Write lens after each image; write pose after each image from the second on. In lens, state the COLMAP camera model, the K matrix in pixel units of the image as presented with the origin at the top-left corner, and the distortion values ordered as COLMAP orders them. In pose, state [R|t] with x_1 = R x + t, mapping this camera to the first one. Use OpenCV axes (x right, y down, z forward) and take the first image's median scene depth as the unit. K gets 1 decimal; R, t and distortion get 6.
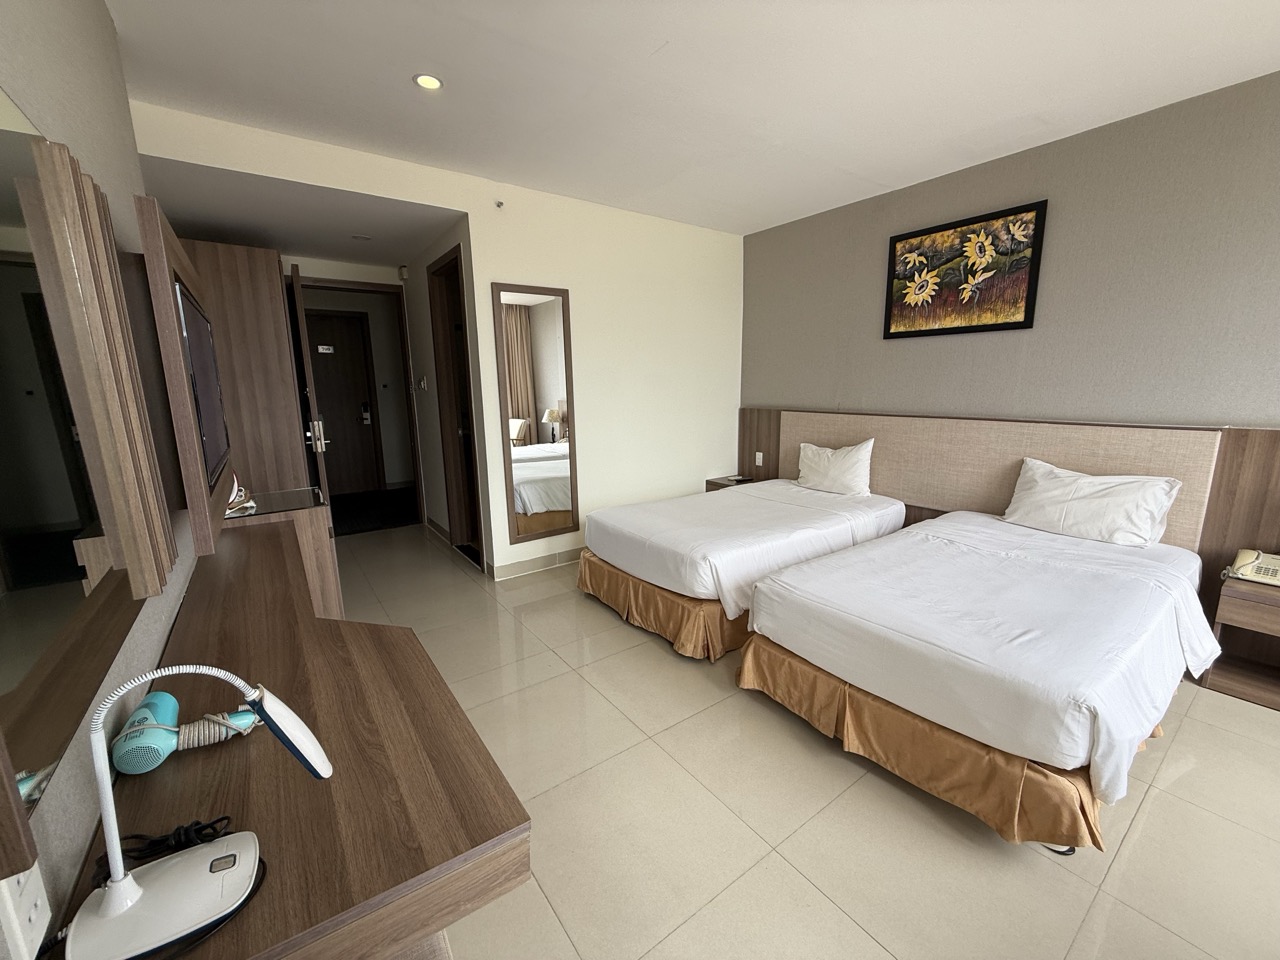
lens RADIAL K [[512.3, 0, 631.8], [0, 512.3, 483.0], [0, 0, 1]] dist [-0.000748, -0.000415]
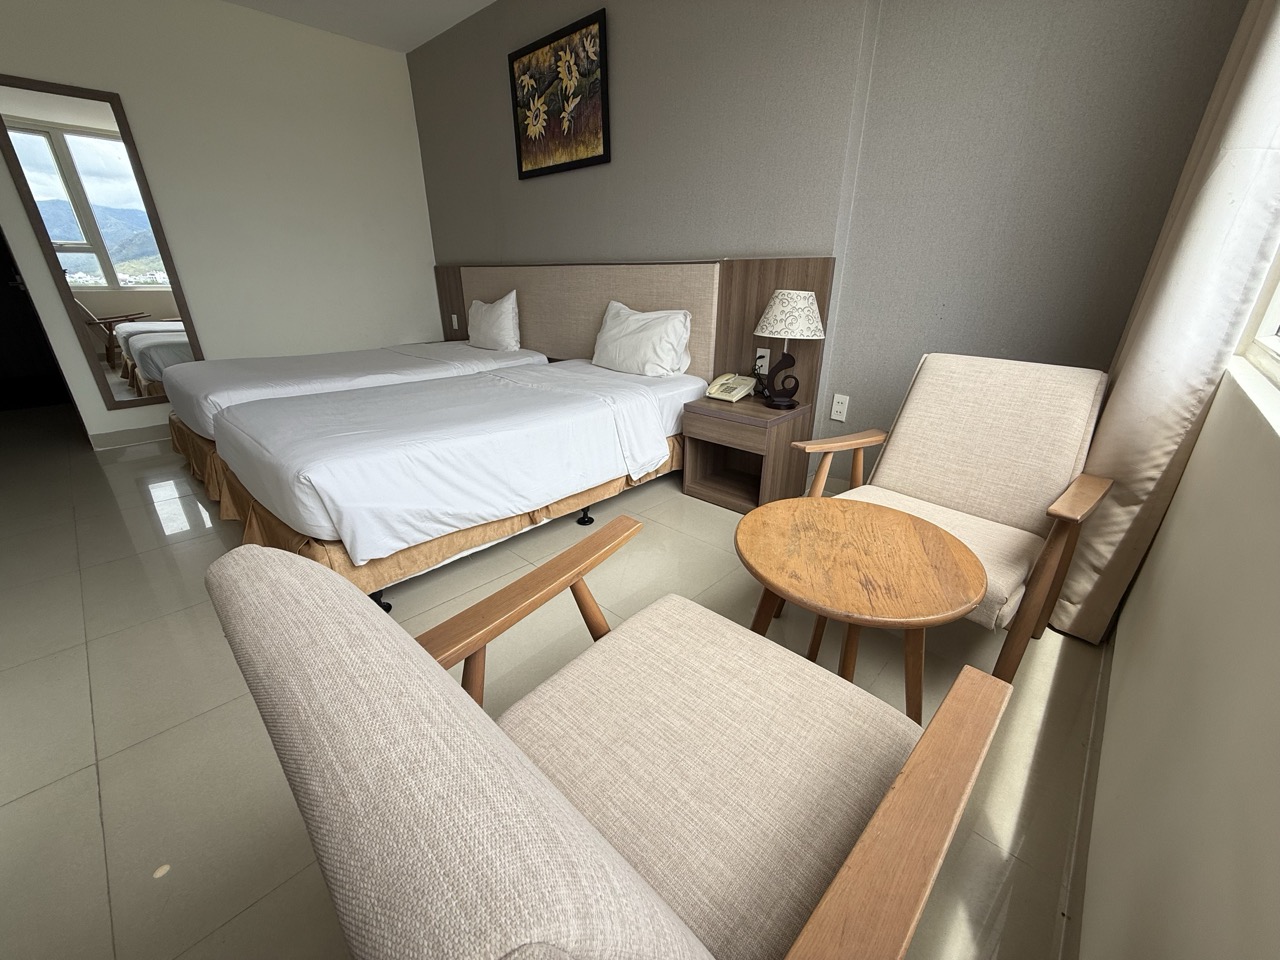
lens RADIAL K [[512.3, 0, 634.9], [0, 512.3, 485.5], [0, 0, 1]] dist [-0.000748, -0.000415]
pose [[0.982621, -0.059750, 0.175743, 0.586505], [0.024217, 0.979951, 0.197761, 0.108245], [-0.184036, -0.190068, 0.964368, -0.074236]]
